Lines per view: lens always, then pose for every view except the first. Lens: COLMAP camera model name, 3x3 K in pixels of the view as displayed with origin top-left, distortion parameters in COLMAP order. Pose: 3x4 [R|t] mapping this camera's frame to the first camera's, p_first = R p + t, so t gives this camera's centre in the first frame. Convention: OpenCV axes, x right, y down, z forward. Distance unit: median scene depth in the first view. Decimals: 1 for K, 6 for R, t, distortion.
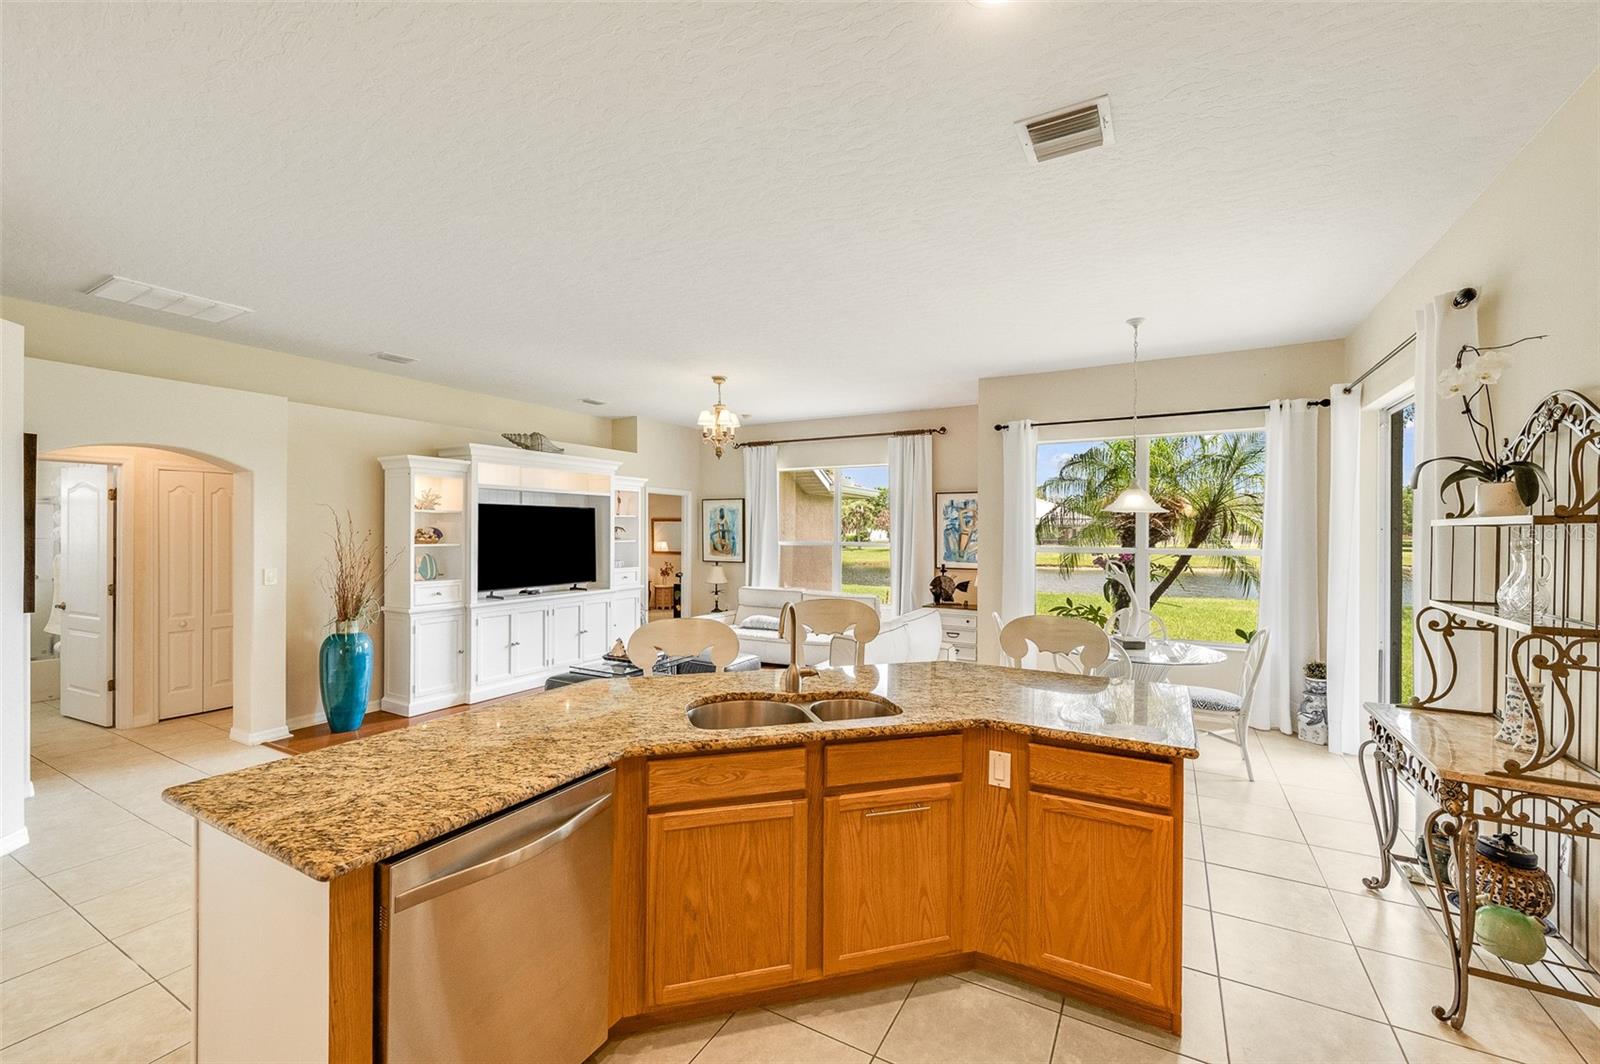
lens RADIAL K [[640.7, 0, 806.3], [0, 640.7, 536.1], [0, 0, 1]] dist [0.002668, -0.001912]
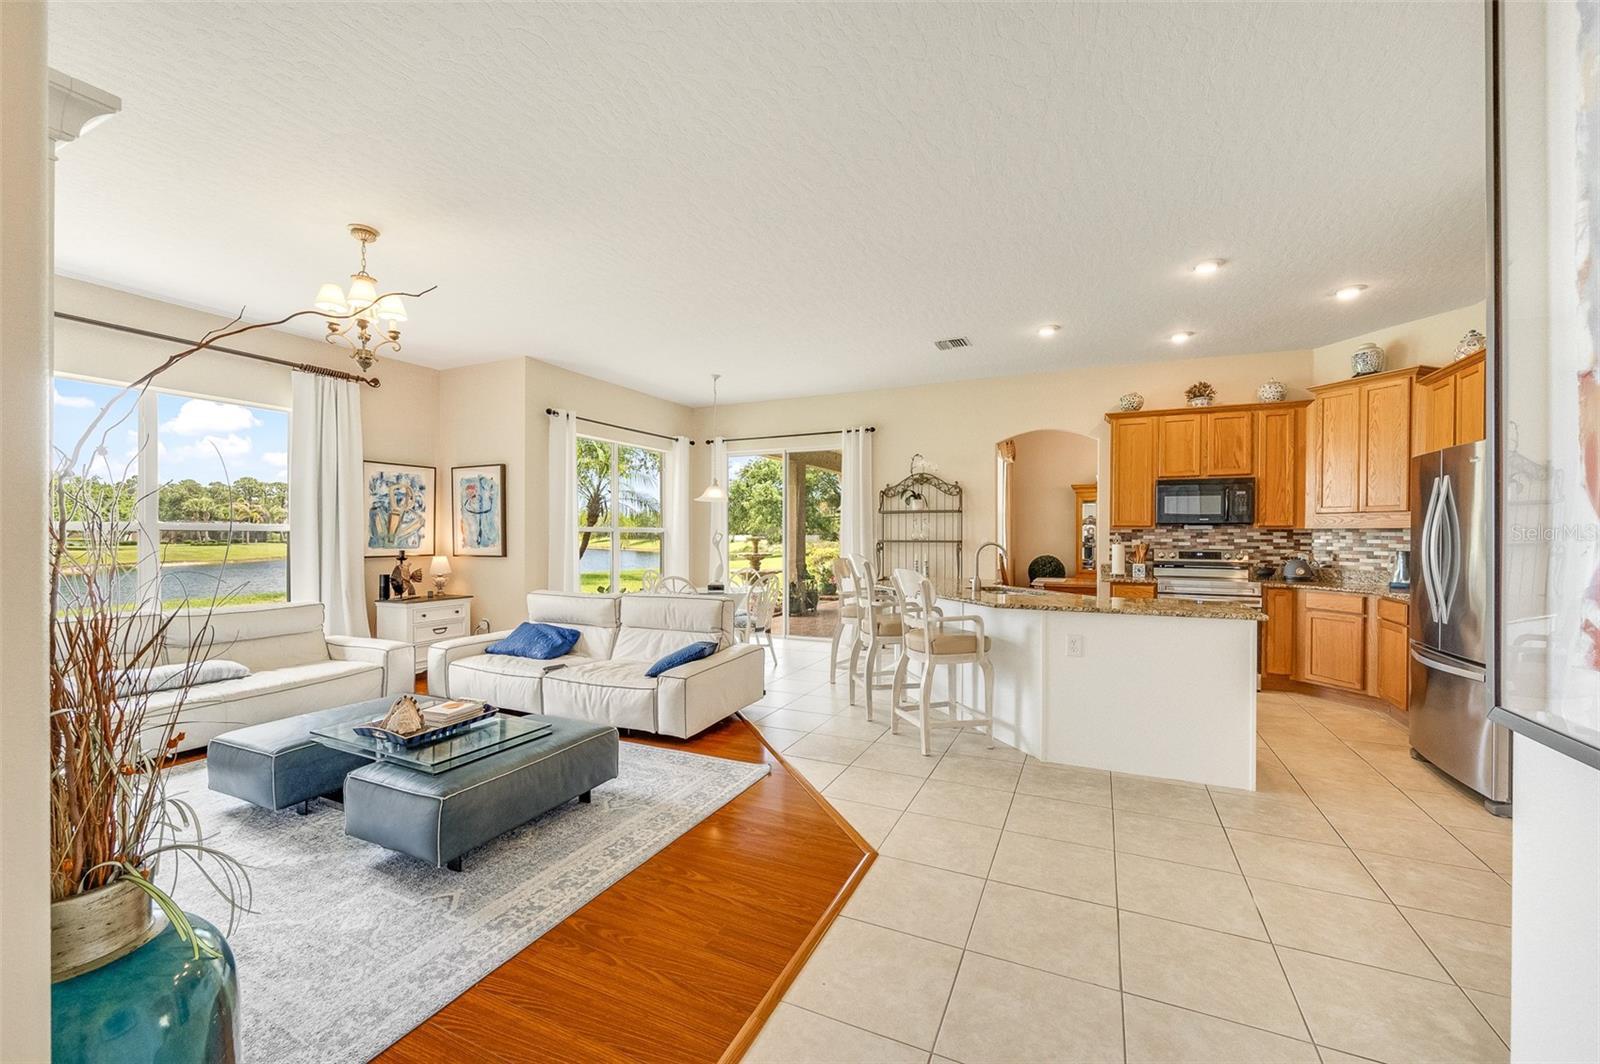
lens RADIAL K [[640.7, 0, 788.5], [0, 640.7, 537.4], [0, 0, 1]] dist [0.002668, -0.001912]
pose [[-0.051491, -0.008456, 0.998638, -0.741736], [0.005240, 0.999948, 0.008738, 0.026602], [-0.998660, 0.005683, -0.051444, 0.655499]]
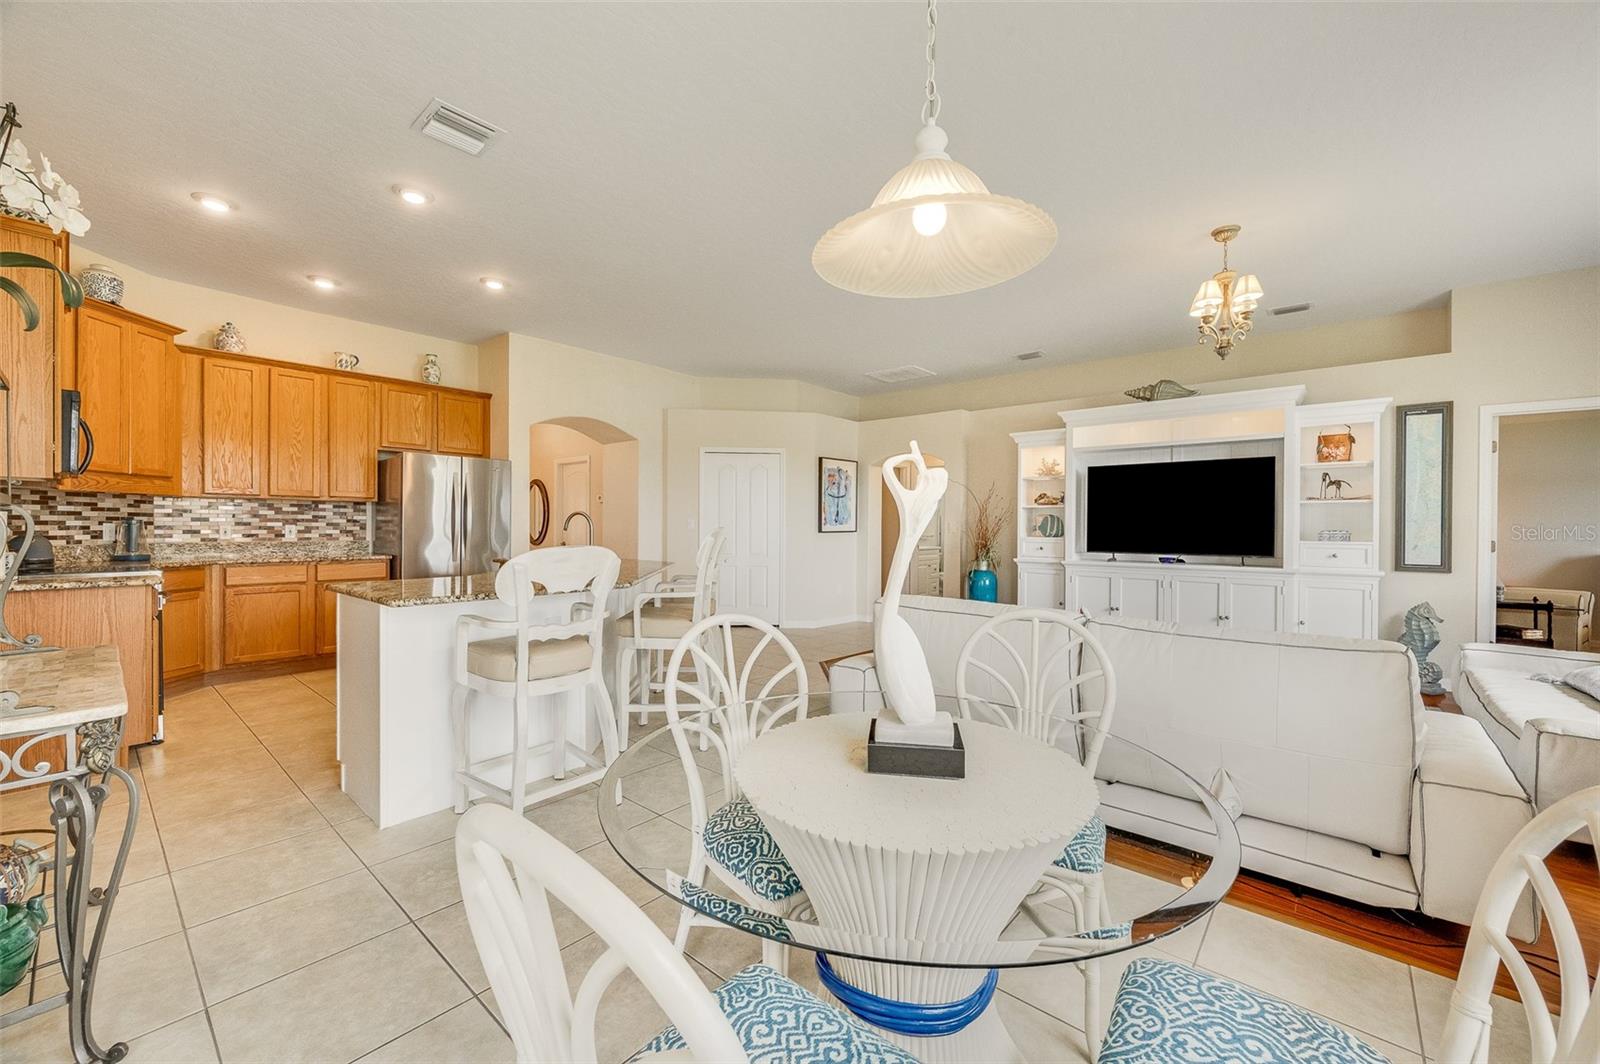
lens RADIAL K [[633.2, 0, 806.9], [0, 633.2, 529.7], [0, 0, 1]] dist [0.000244, -0.000123]
pose [[-0.191631, 0.000901, -0.981467, 0.562341], [-0.014722, 0.999884, 0.003792, 0.052124], [0.981357, 0.015176, -0.191596, 0.723453]]
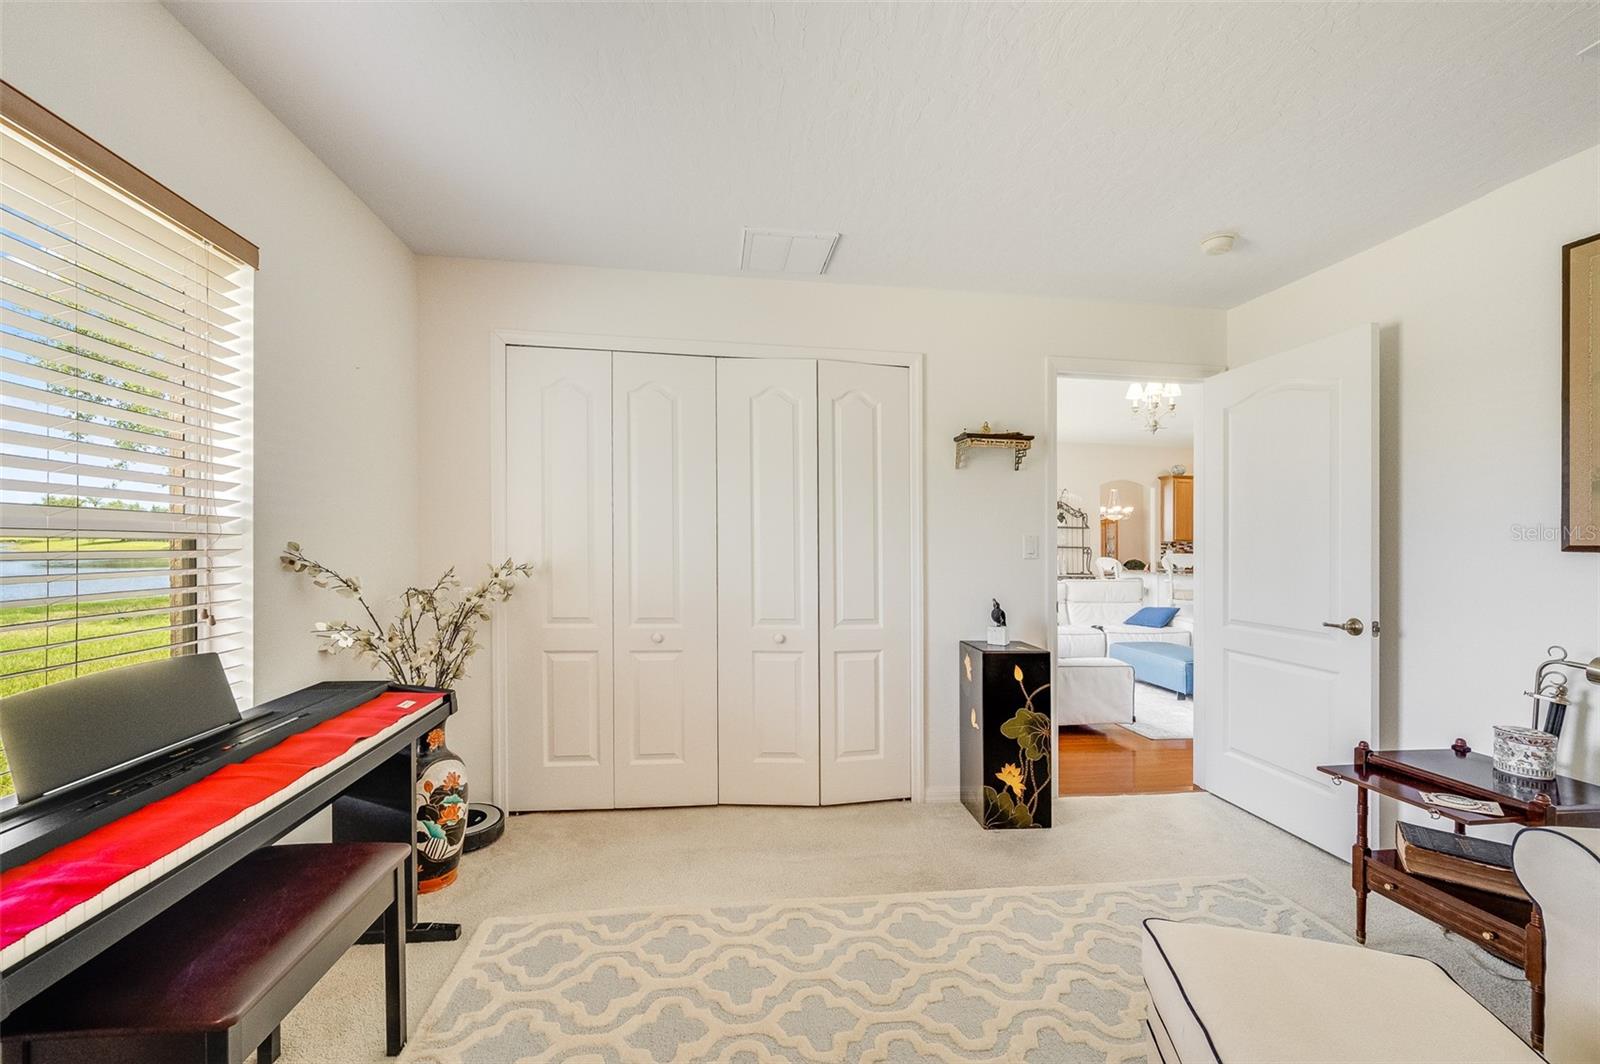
lens RADIAL K [[640.7, 0, 795.7], [0, 640.7, 537.5], [0, 0, 1]] dist [0.002668, -0.001912]
pose [[-0.594823, -0.002318, 0.803853, -0.558421], [-0.009478, 0.999947, -0.004130, 0.031805], [-0.803801, -0.010075, -0.594814, 1.942017]]
